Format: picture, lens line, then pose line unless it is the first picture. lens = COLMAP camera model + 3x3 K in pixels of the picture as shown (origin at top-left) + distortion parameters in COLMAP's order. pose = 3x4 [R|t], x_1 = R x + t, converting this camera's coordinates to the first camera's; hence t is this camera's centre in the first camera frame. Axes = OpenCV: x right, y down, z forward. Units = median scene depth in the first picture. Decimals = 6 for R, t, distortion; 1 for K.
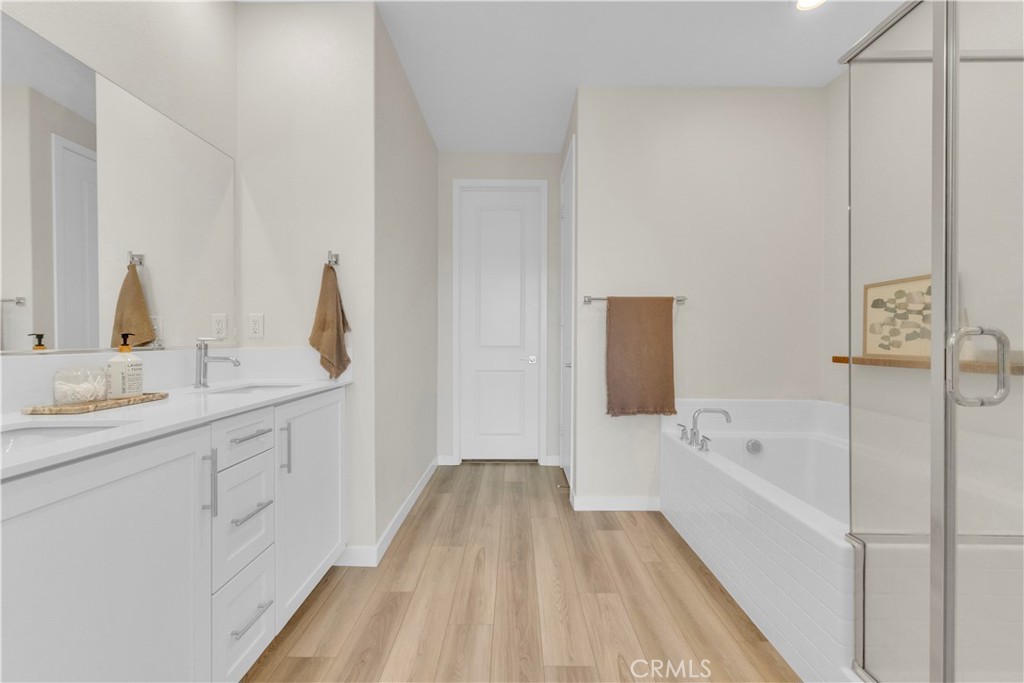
lens RADIAL K [[438.4, 0, 513.3], [0, 438.4, 353.4], [0, 0, 1]] dist [0.015080, 0.000014]
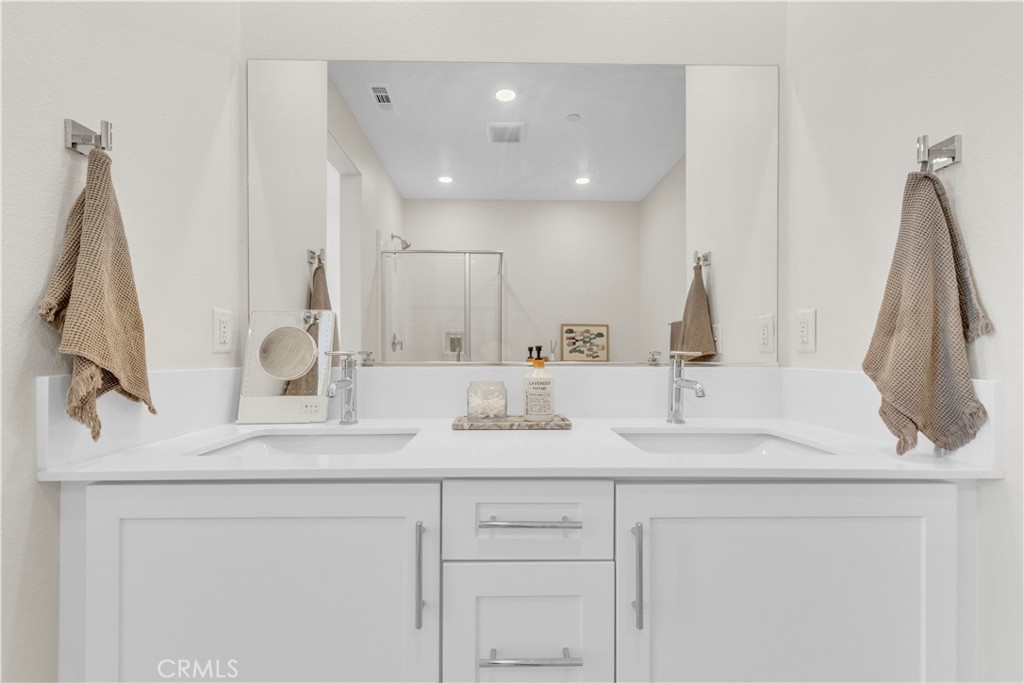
lens RADIAL K [[438.4, 0, 513.3], [0, 438.4, 353.4], [0, 0, 1]] dist [0.015080, 0.000014]
pose [[0.034597, 0.007543, -0.999373, -0.021200], [-0.040172, 0.999174, 0.006151, -0.022213], [0.998594, 0.039934, 0.034871, 0.626949]]
